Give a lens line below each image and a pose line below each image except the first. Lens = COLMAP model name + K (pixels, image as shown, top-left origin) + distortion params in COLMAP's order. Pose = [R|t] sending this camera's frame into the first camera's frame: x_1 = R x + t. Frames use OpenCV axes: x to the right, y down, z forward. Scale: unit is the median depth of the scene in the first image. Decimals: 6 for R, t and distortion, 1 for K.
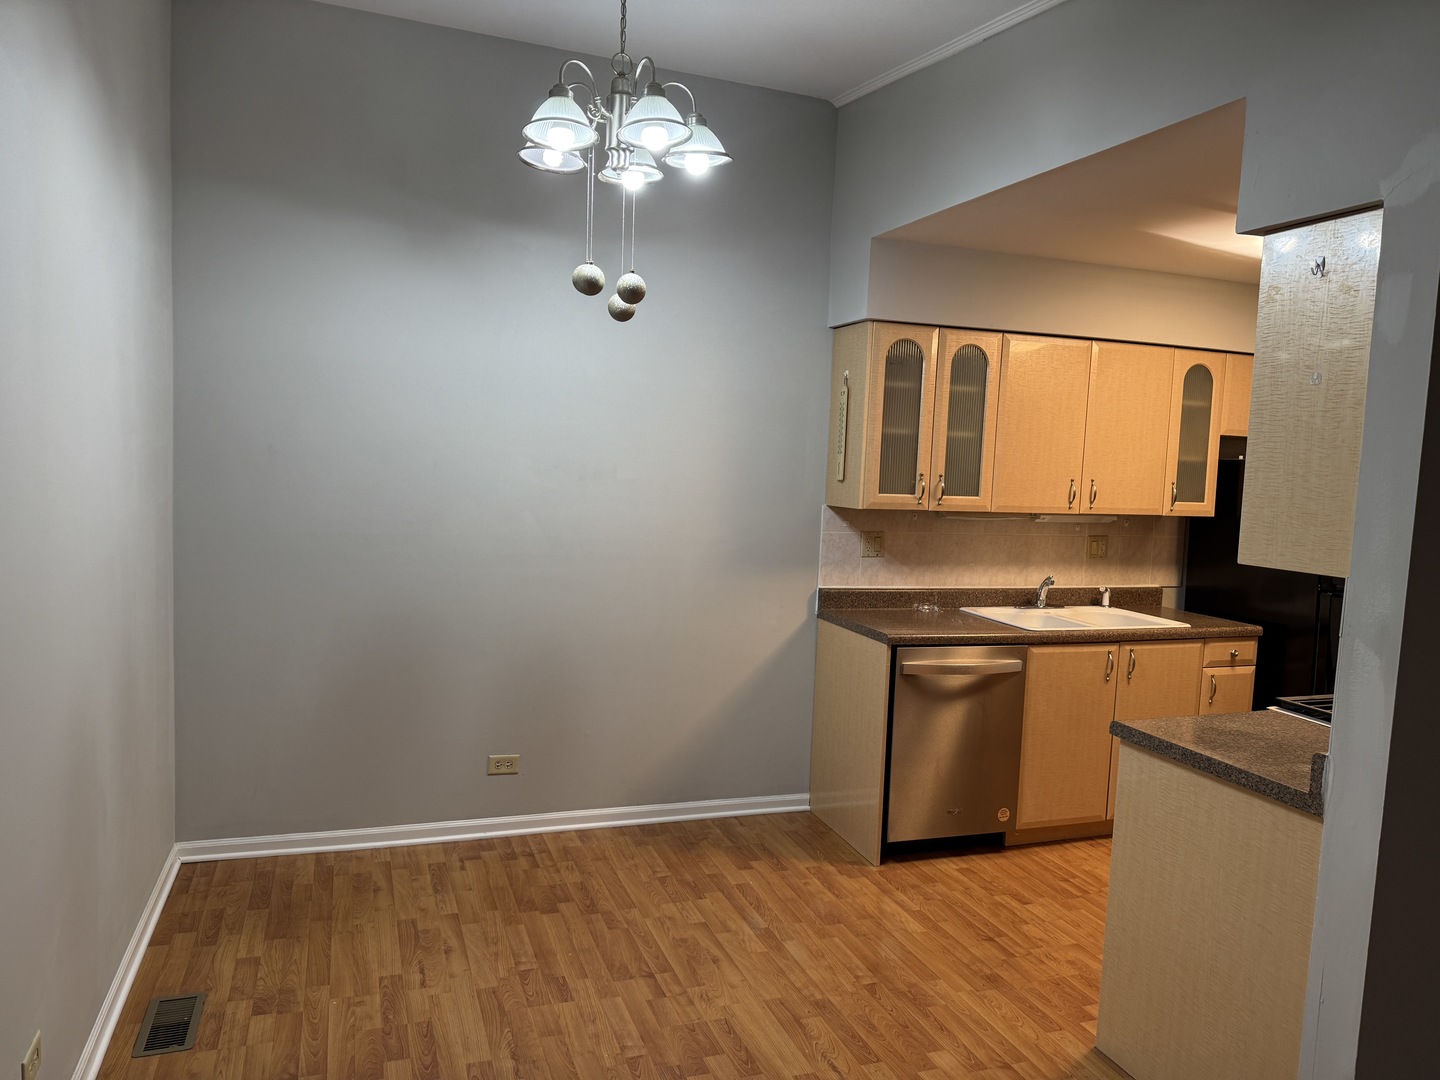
lens RADIAL K [[1005.2, 0, 716.6], [0, 1005.2, 544.0], [0, 0, 1]] dist [0.094705, -0.110558]
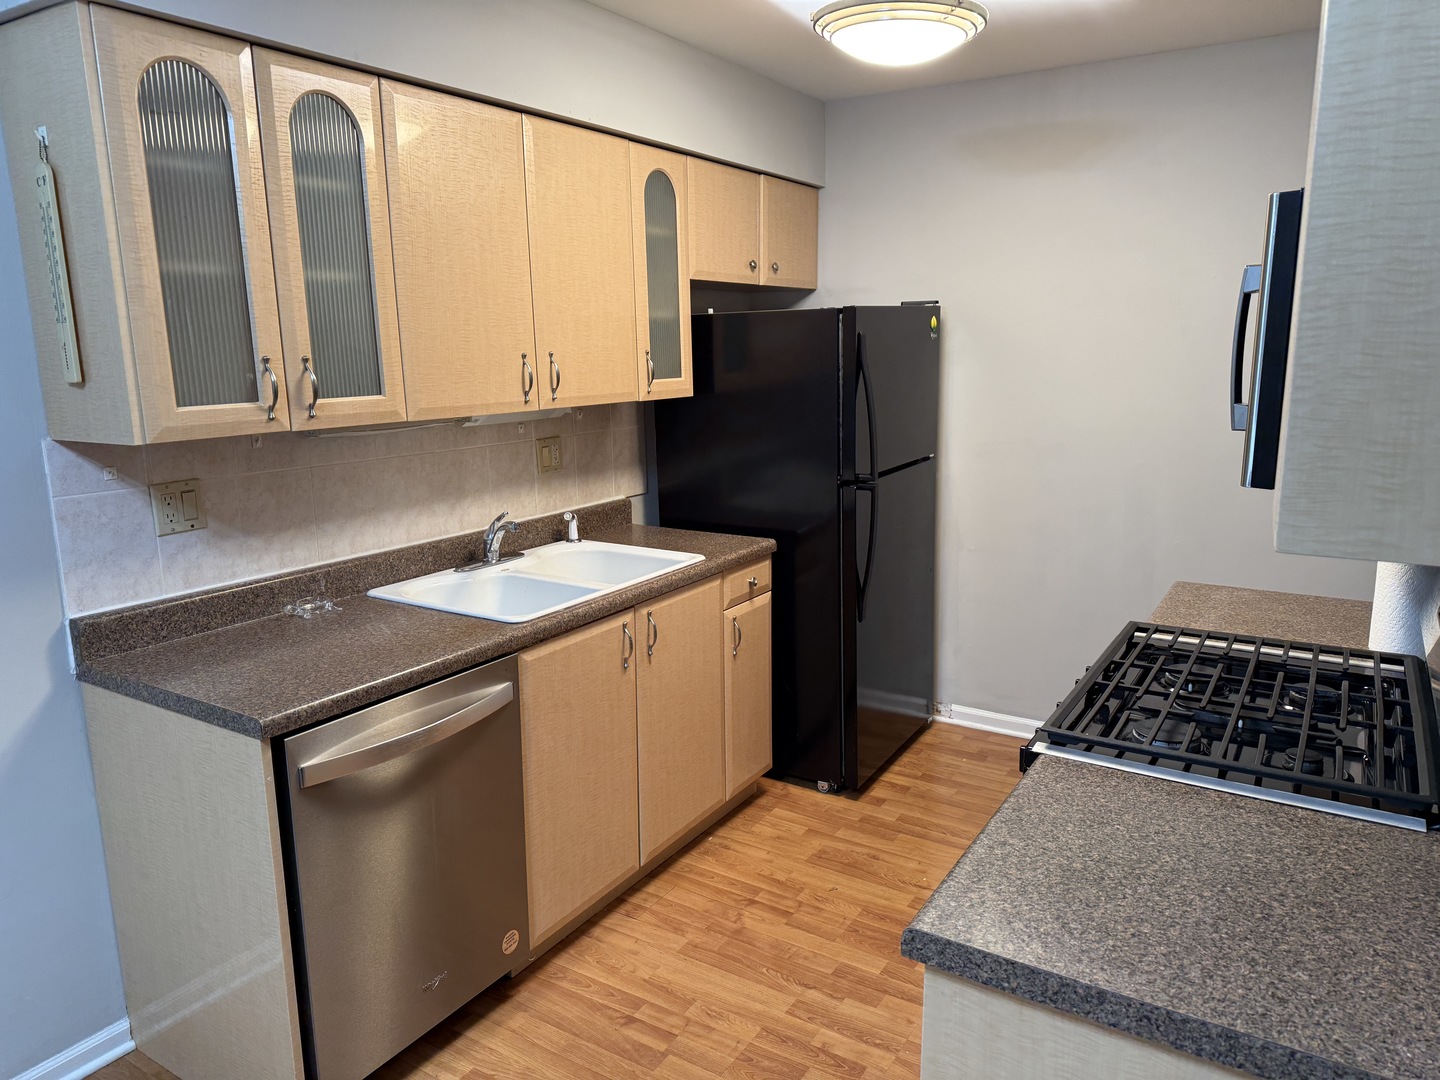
lens RADIAL K [[1005.2, 0, 716.6], [0, 1005.2, 544.0], [0, 0, 1]] dist [0.094705, -0.110558]
pose [[0.788298, -0.171821, 0.590816, 0.067046], [0.098896, 0.983116, 0.153958, -0.035649], [-0.607294, -0.062936, 0.791981, 0.468033]]
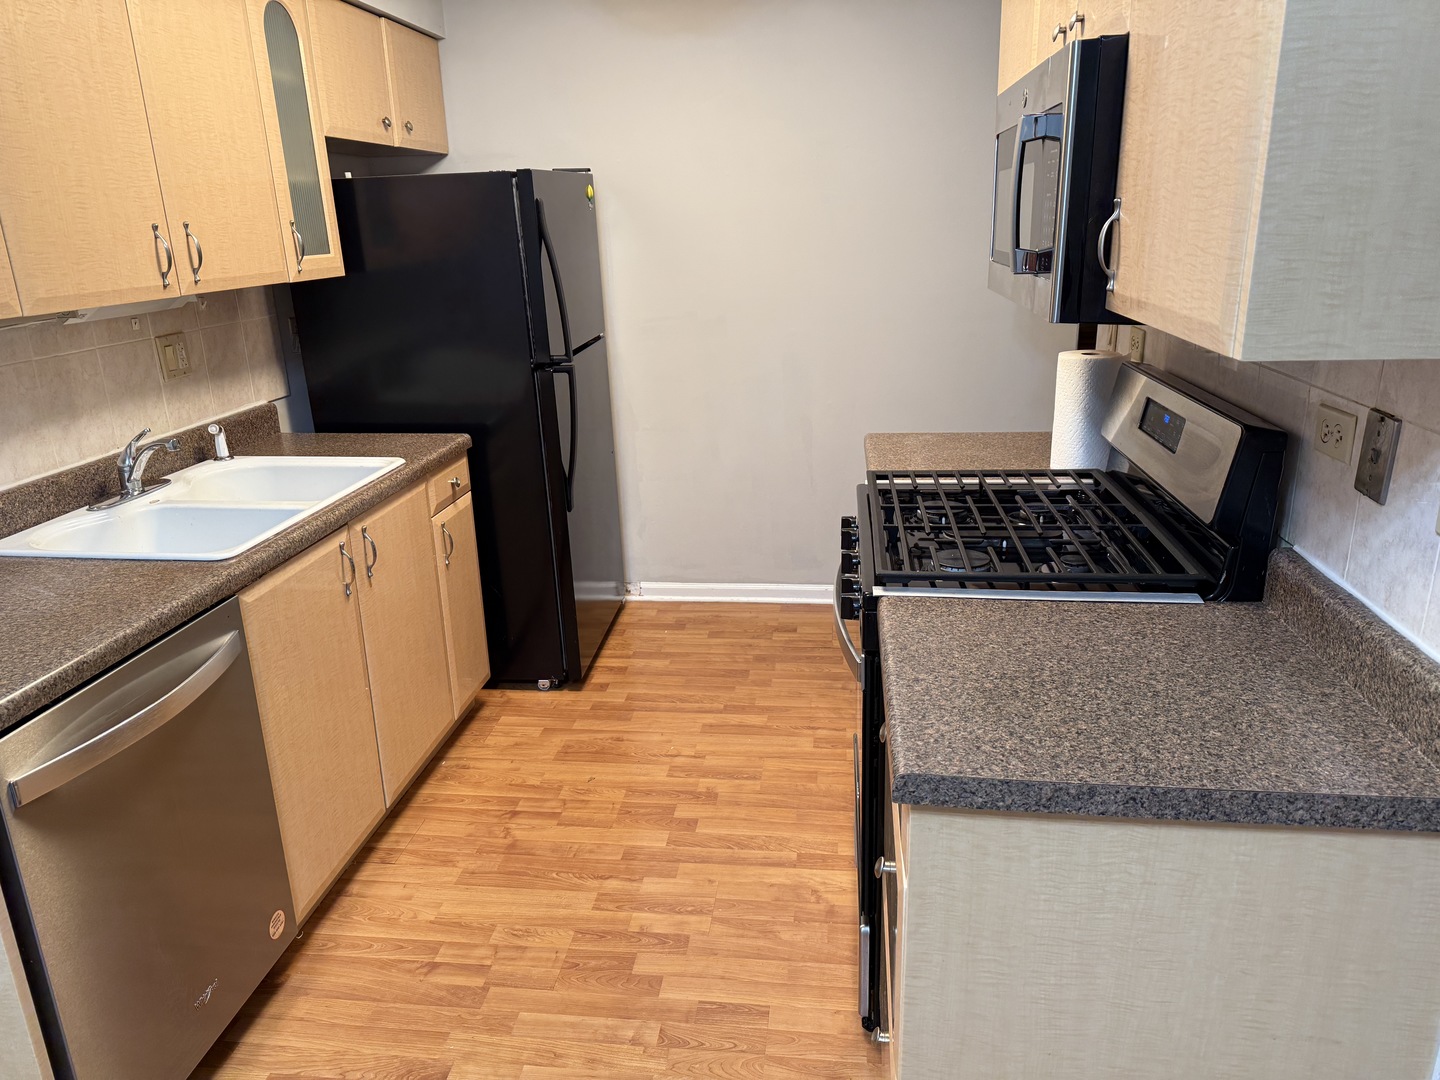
lens RADIAL K [[1011.9, 0, 724.4], [0, 1011.9, 536.8], [0, 0, 1]] dist [0.034708, -0.050299]
pose [[0.444058, -0.319943, 0.836929, 0.020847], [0.121788, 0.946958, 0.297387, -0.036360], [-0.887683, -0.030129, 0.459469, 0.565964]]
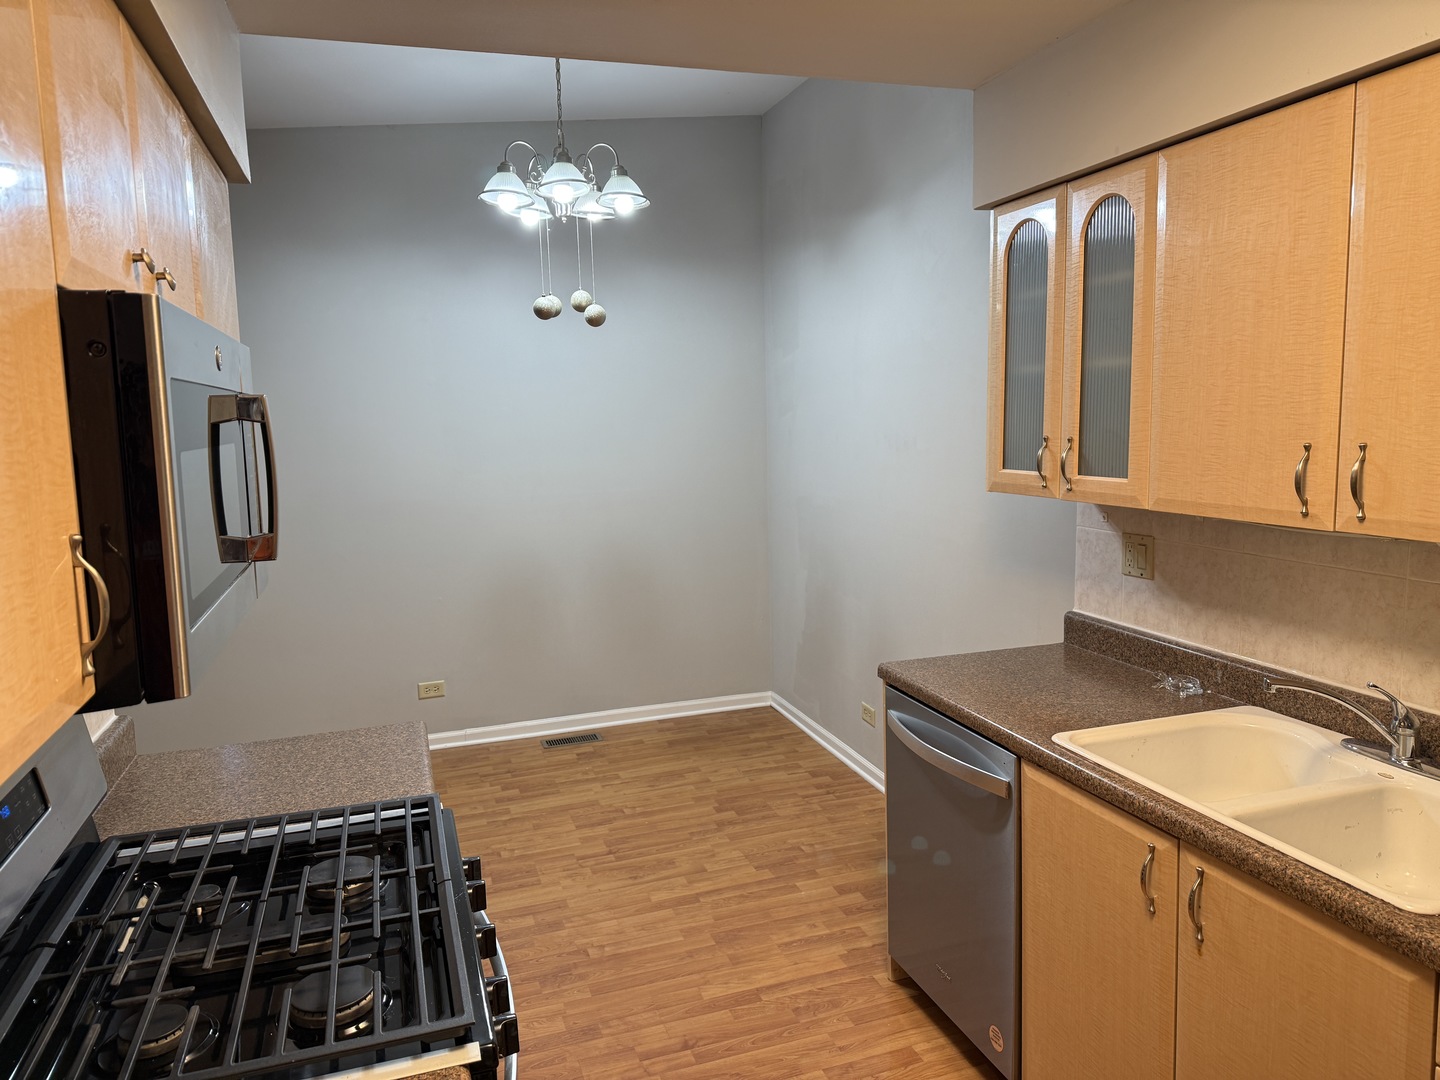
lens RADIAL K [[984.1, 0, 723.2], [0, 984.1, 520.9], [0, 0, 1]] dist [0.089816, -0.100225]
pose [[-0.019422, 0.067787, -0.997511, 0.802374], [-0.060533, 0.995789, 0.068848, -0.049466], [0.997977, 0.061719, -0.015237, 0.818704]]
